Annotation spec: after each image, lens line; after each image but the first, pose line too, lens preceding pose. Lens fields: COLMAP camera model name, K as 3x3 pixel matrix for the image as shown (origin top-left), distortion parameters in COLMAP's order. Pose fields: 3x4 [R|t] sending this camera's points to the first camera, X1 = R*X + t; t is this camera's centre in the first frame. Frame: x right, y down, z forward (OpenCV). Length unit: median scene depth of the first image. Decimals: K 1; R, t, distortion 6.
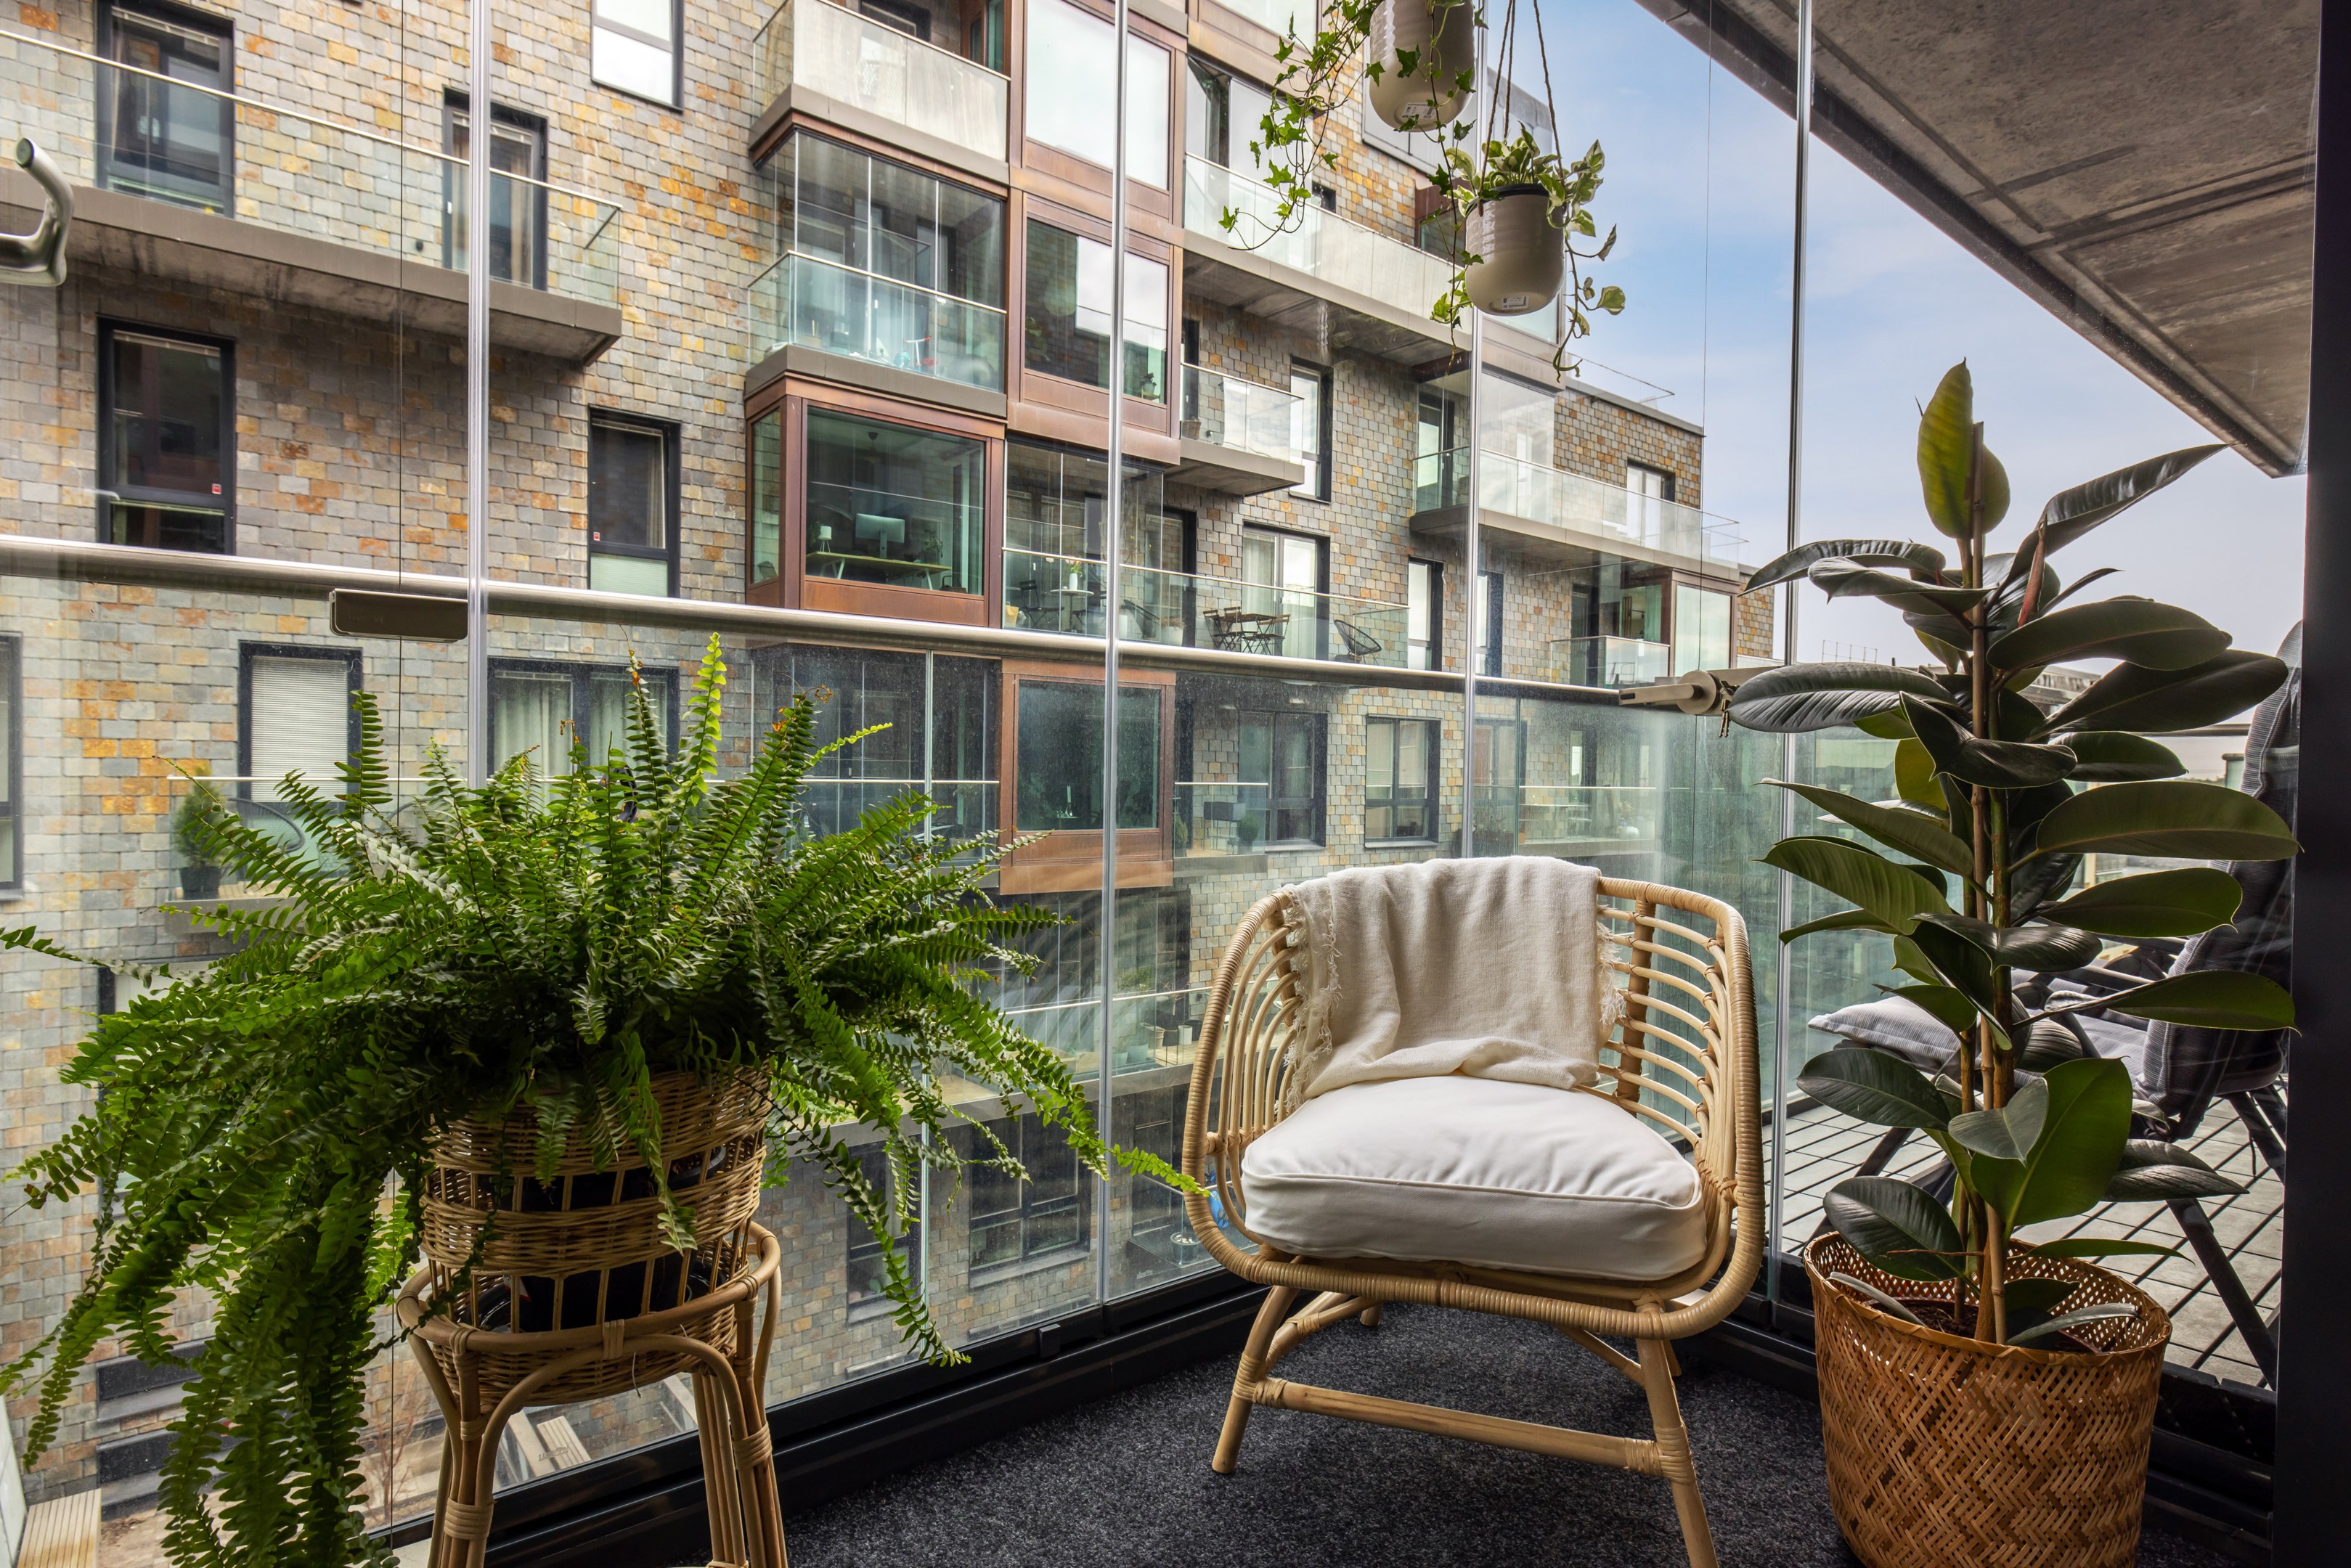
lens RADIAL K [[1229.8, 0, 1175.5], [0, 1229.8, 784.0], [0, 0, 1]] dist [0.065380, 0.000200]
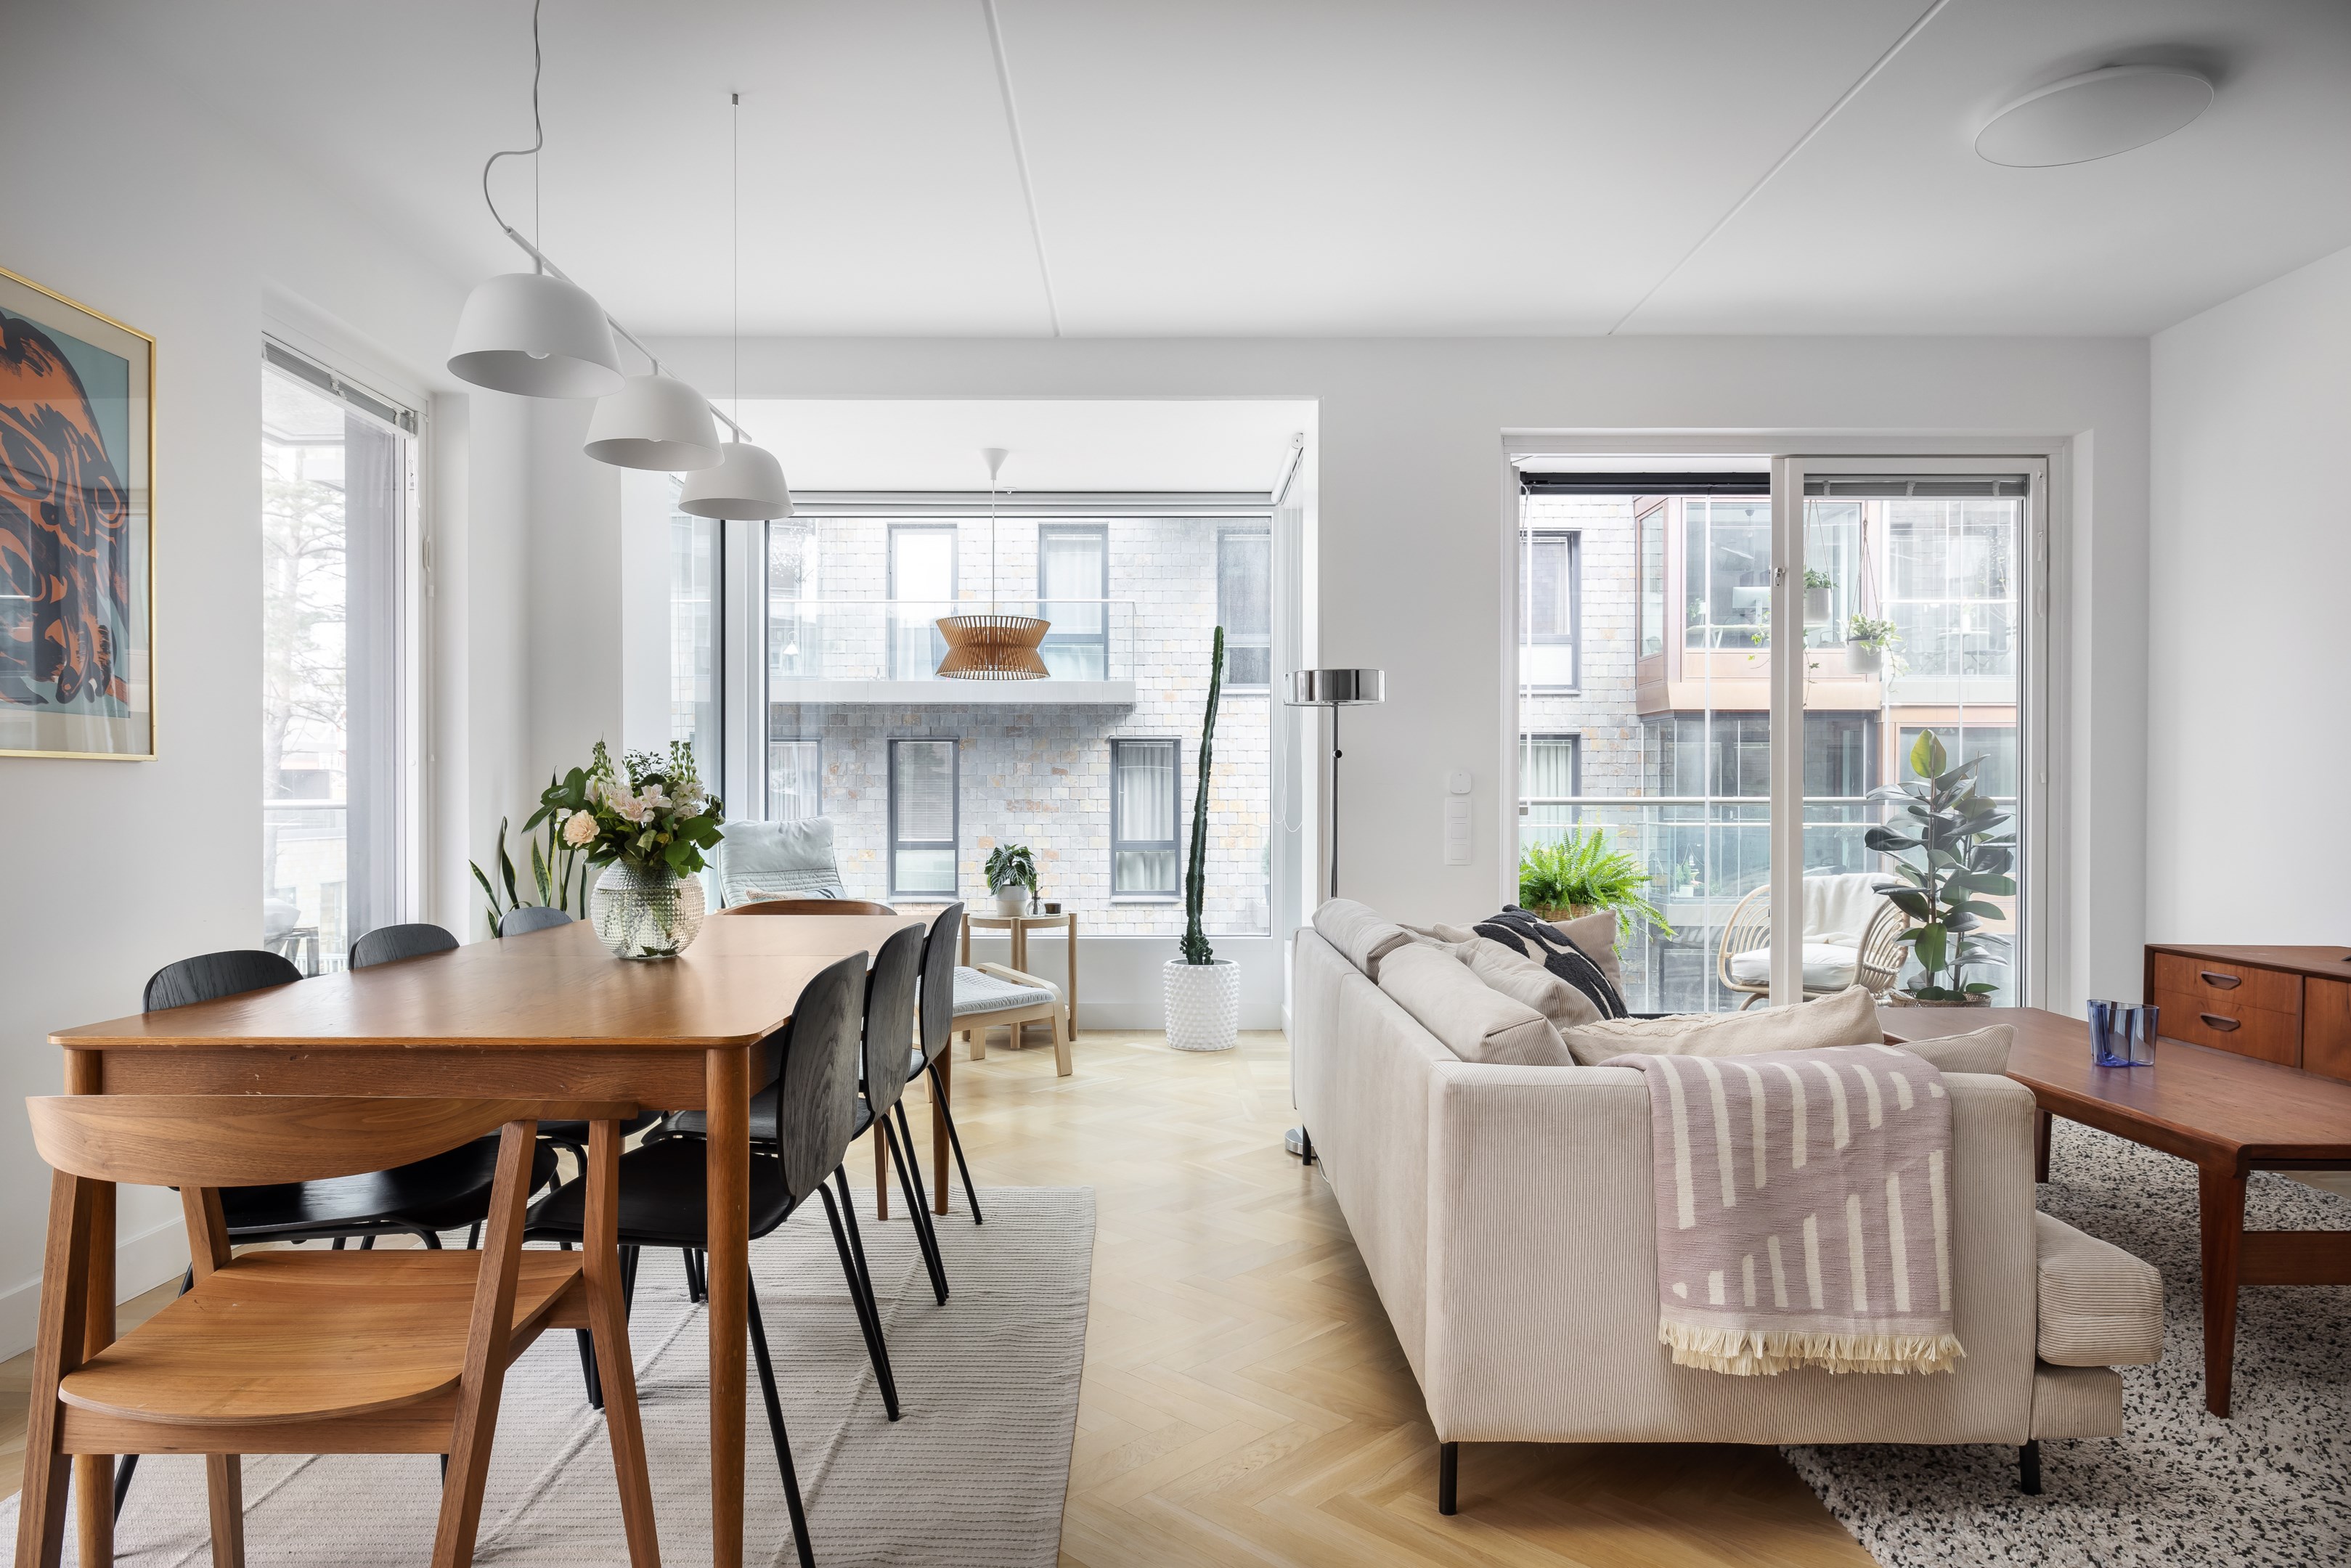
lens RADIAL K [[1389.2, 0, 1171.1], [0, 1389.2, 801.5], [0, 0, 1]] dist [-0.002113, -0.001921]
pose [[0.784515, -0.010577, -0.620020, 0.120693], [0.001582, 0.999885, -0.015055, -0.007314], [0.620108, 0.010829, 0.784442, -0.294173]]
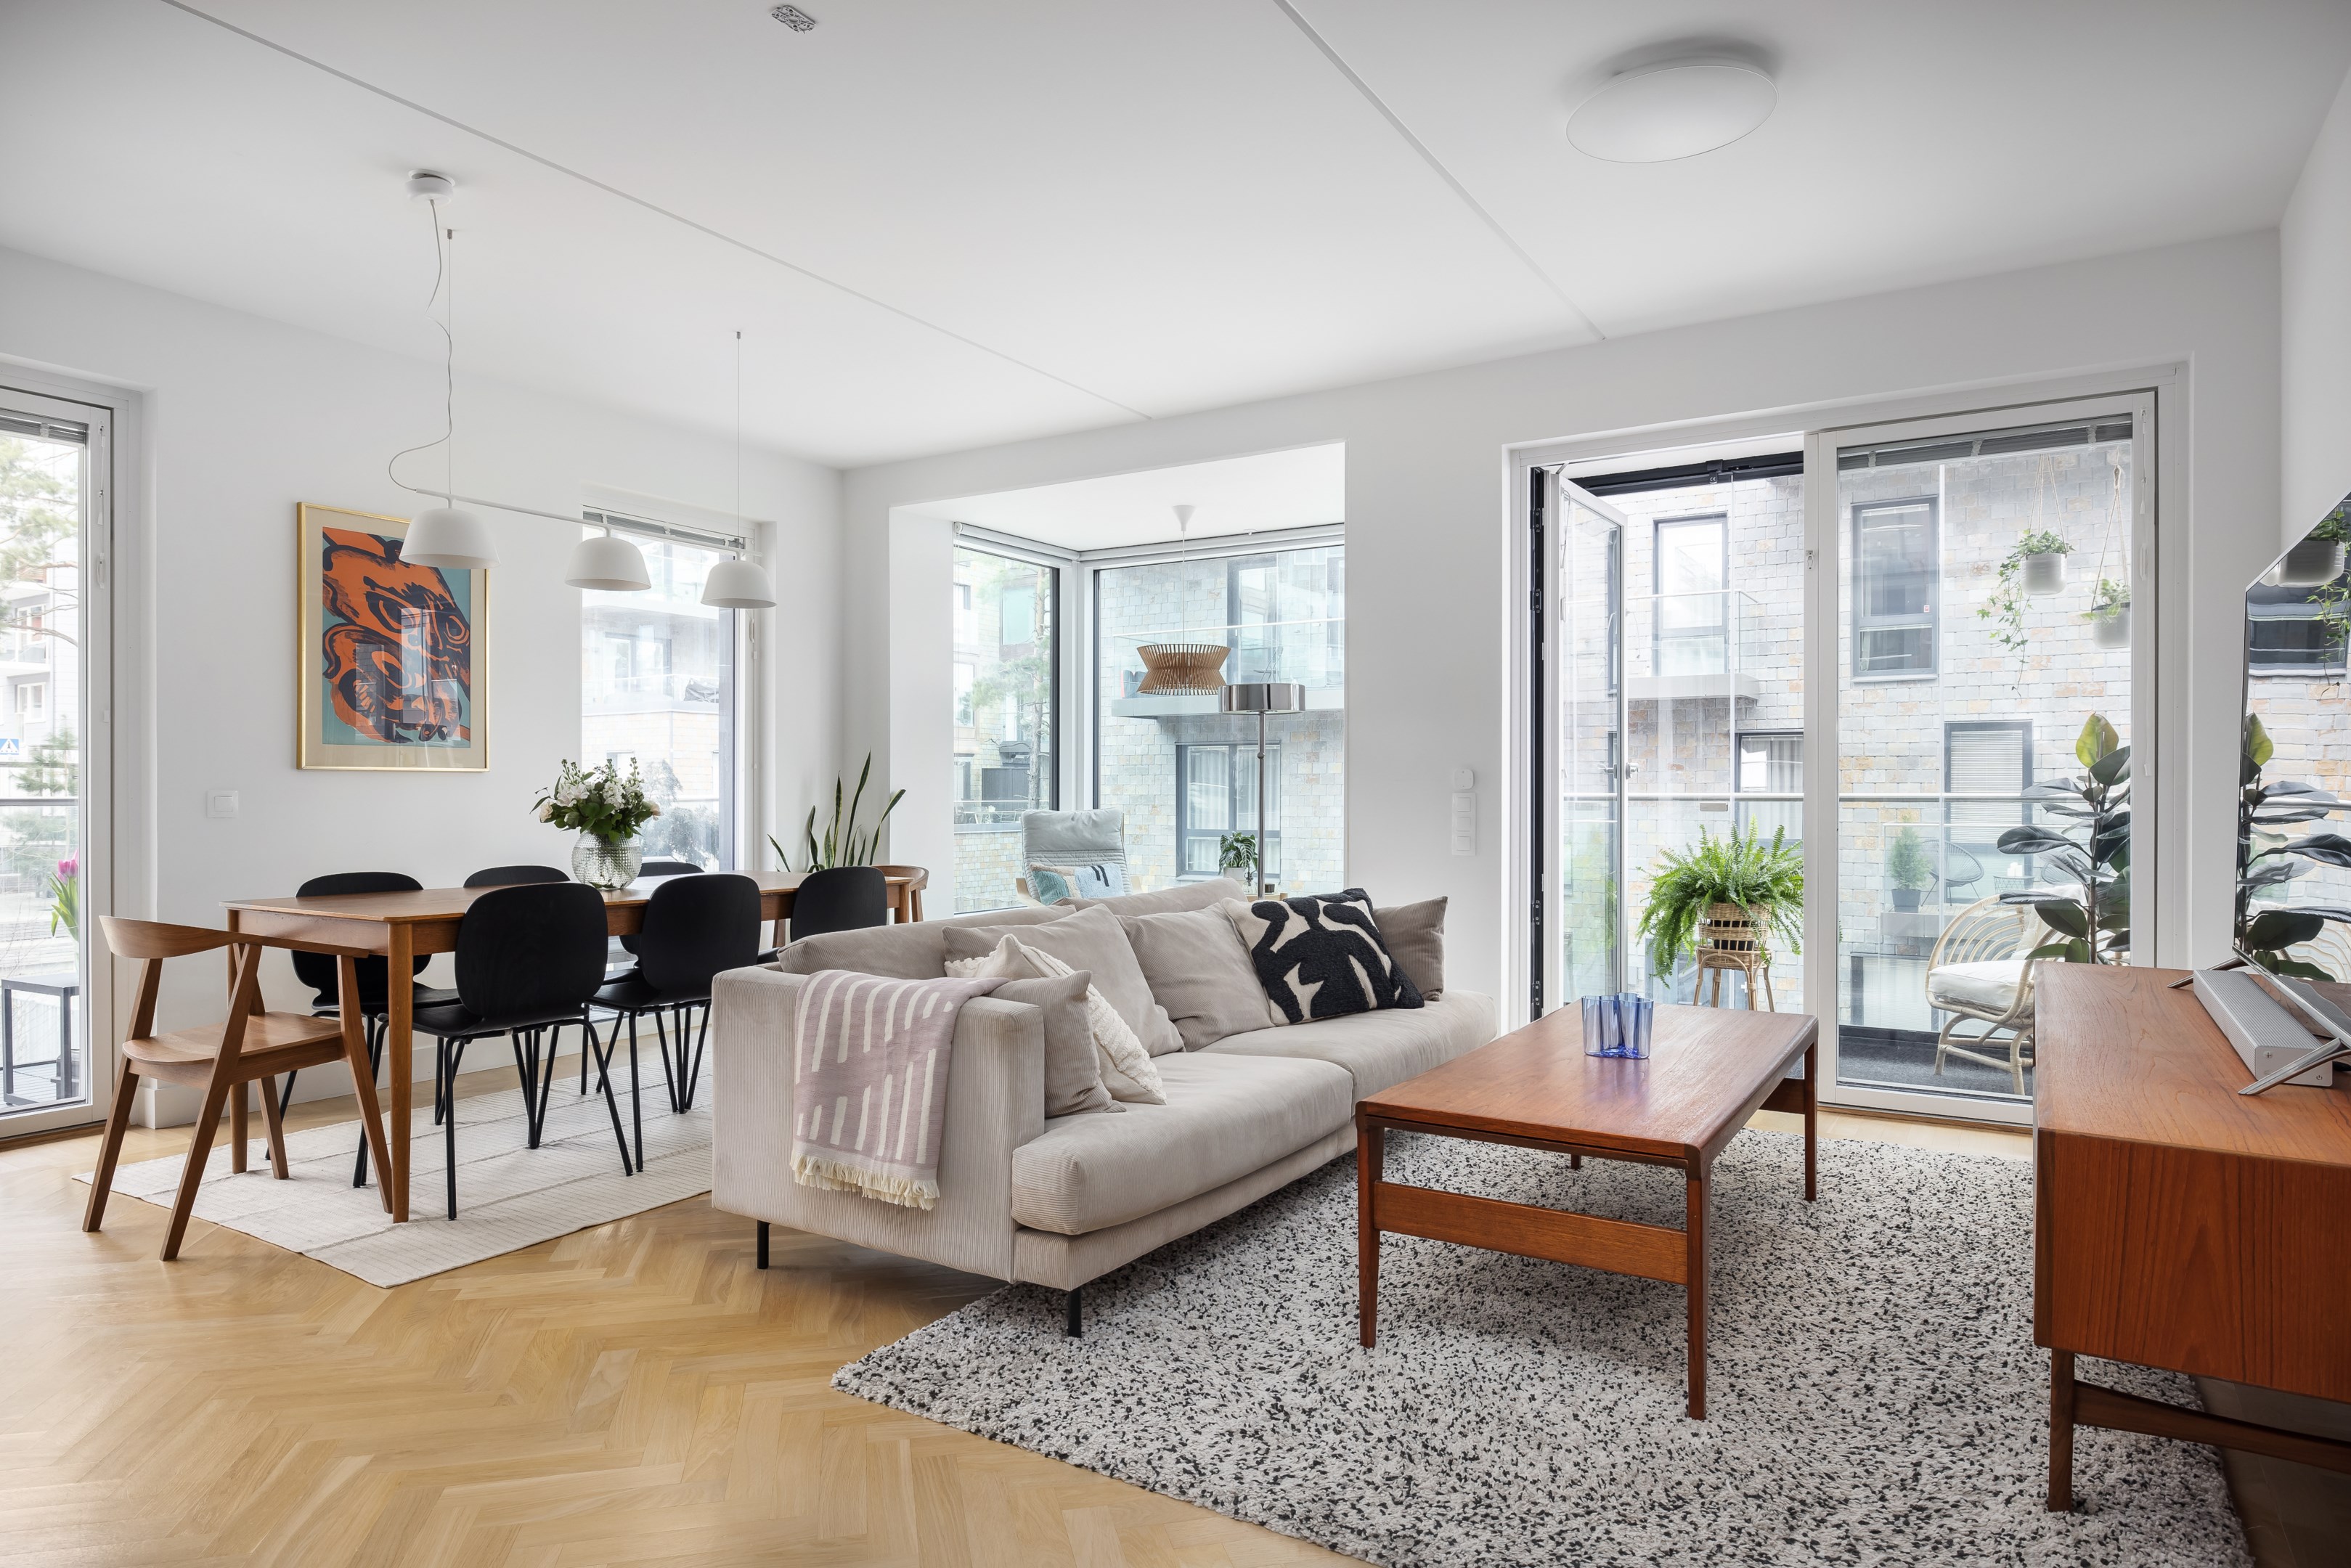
lens RADIAL K [[1342.1, 0, 1175.5], [0, 1342.1, 784.0], [0, 0, 1]] dist [-0.003836, -0.000367]
pose [[0.346812, -0.018536, -0.937752, 0.252359], [-0.008602, 0.999700, -0.022942, -0.006886], [0.937895, 0.016023, 0.346548, -0.191729]]
